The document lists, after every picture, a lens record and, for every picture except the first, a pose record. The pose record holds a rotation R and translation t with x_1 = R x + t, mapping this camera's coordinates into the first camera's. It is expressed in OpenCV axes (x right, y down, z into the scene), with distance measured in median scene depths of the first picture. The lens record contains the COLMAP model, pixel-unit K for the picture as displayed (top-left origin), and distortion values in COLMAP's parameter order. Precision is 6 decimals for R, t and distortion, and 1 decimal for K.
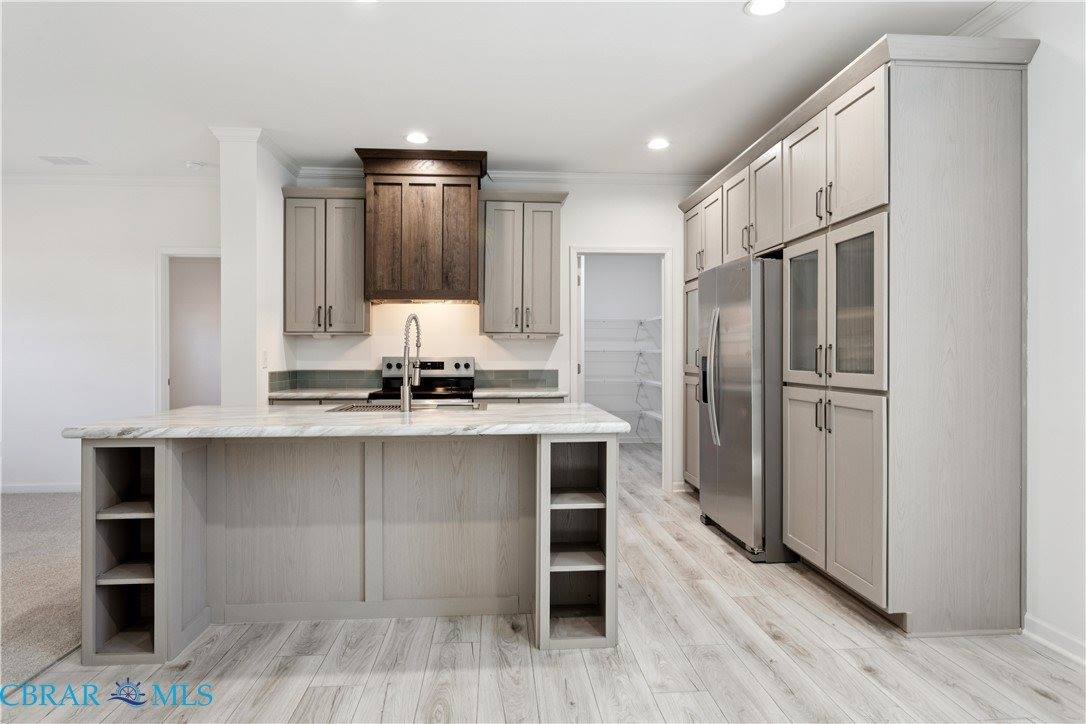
lens RADIAL K [[616.1, 0, 559.2], [0, 616.1, 355.4], [0, 0, 1]] dist [-0.003828, -0.000228]
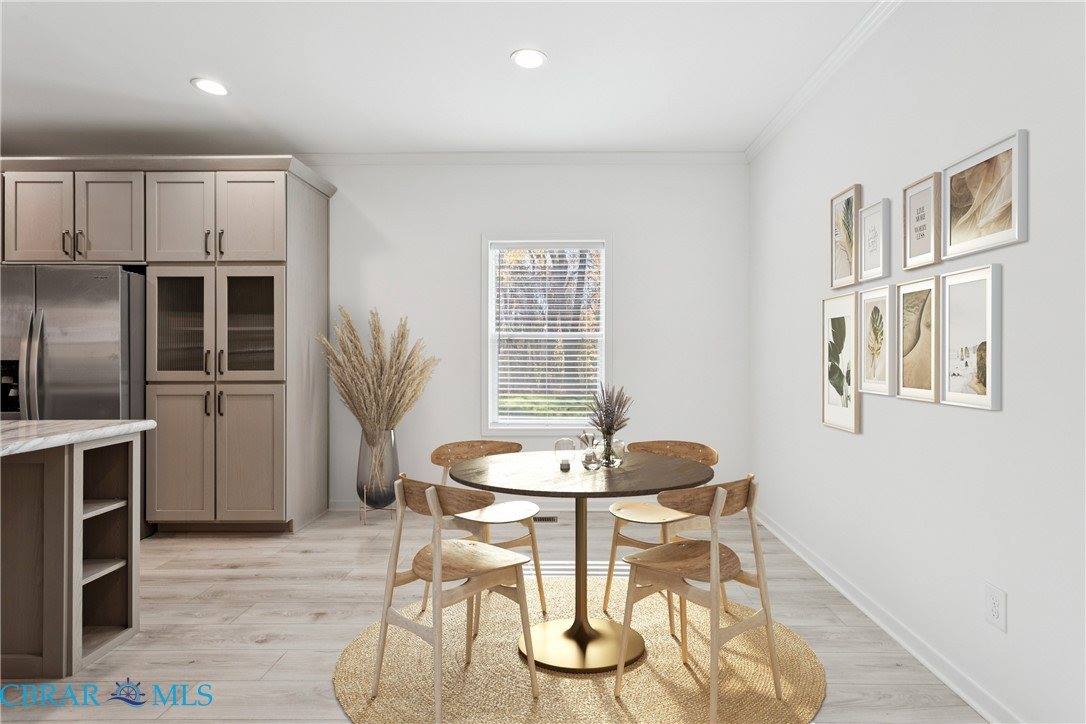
lens RADIAL K [[509.9, 0, 549.2], [0, 509.9, 357.5], [0, 0, 1]] dist [0.000909, -0.000059]
pose [[0.118461, -0.002908, 0.992954, -0.501097], [0.002645, 0.999993, 0.002613, -0.002054], [-0.992955, 0.002316, 0.118468, 0.133180]]
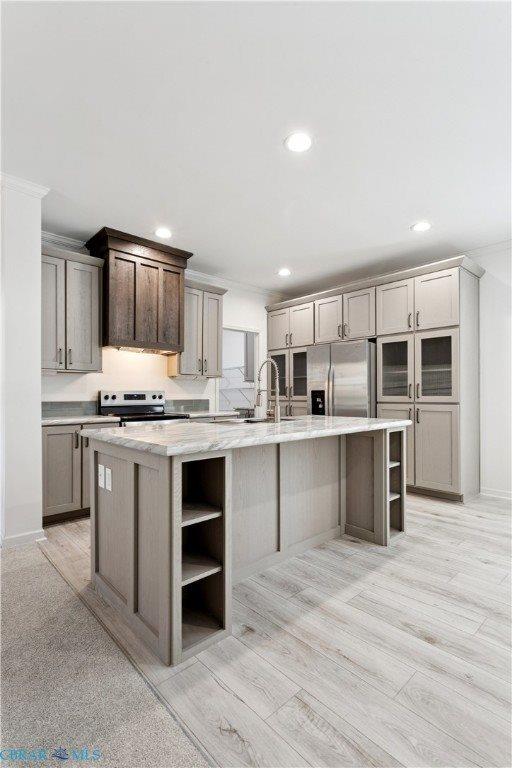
lens RADIAL K [[360.6, 0, 272.5], [0, 360.6, 392.4], [0, 0, 1]] dist [0.000909, -0.000059]
pose [[0.783826, 0.002142, 0.620976, -0.678818], [0.003615, 0.999961, -0.008013, 0.019717], [-0.620970, 0.008526, 0.783788, 0.257918]]
